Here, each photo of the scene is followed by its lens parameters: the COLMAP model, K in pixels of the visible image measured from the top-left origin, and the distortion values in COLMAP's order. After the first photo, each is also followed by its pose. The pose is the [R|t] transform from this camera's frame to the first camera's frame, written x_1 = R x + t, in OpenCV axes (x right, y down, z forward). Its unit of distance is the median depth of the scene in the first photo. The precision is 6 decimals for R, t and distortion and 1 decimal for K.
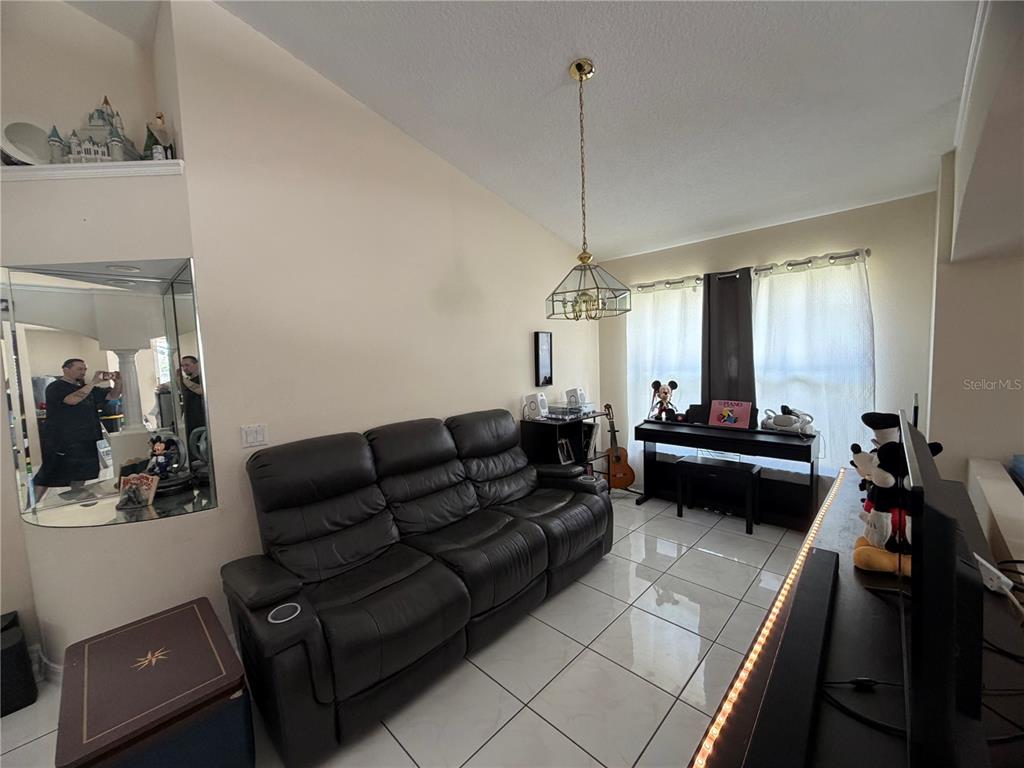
lens RADIAL K [[411.4, 0, 500.9], [0, 411.4, 386.4], [0, 0, 1]] dist [0.018810, 0.000158]
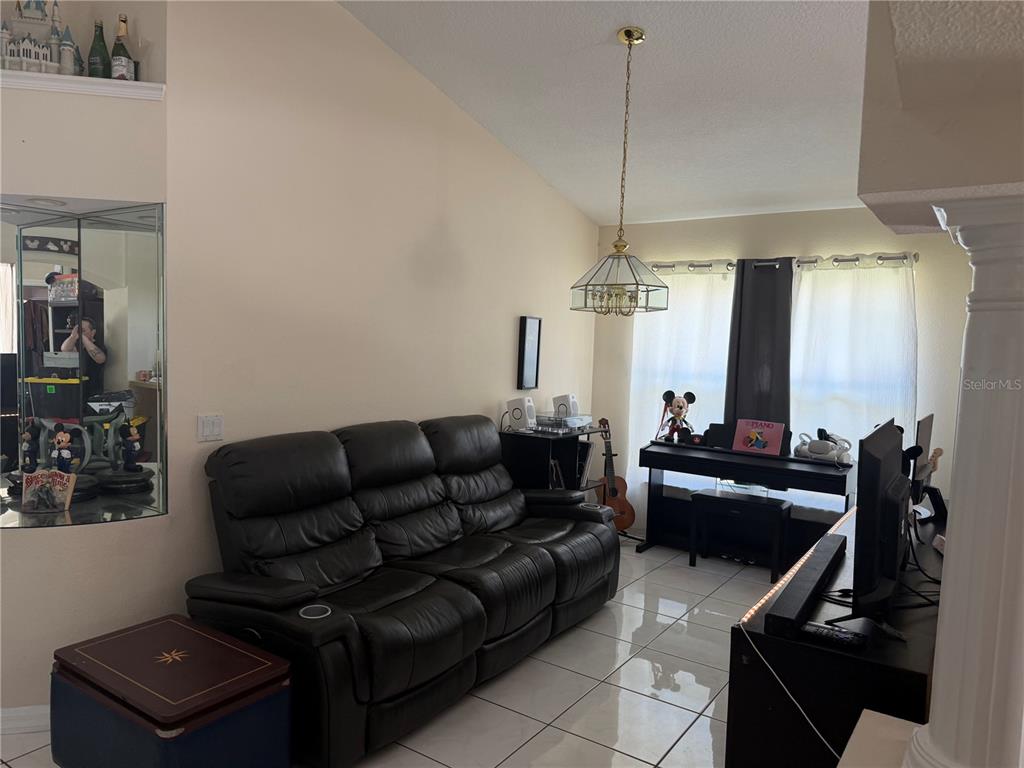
lens RADIAL K [[720.8, 0, 496.5], [0, 720.8, 384.7], [0, 0, 1]] dist [0.204887, -0.328680]
pose [[0.983445, 0.059429, 0.171182, -0.230061], [-0.057606, 0.998217, -0.015606, 0.020421], [-0.171804, 0.005487, 0.985116, -0.373006]]
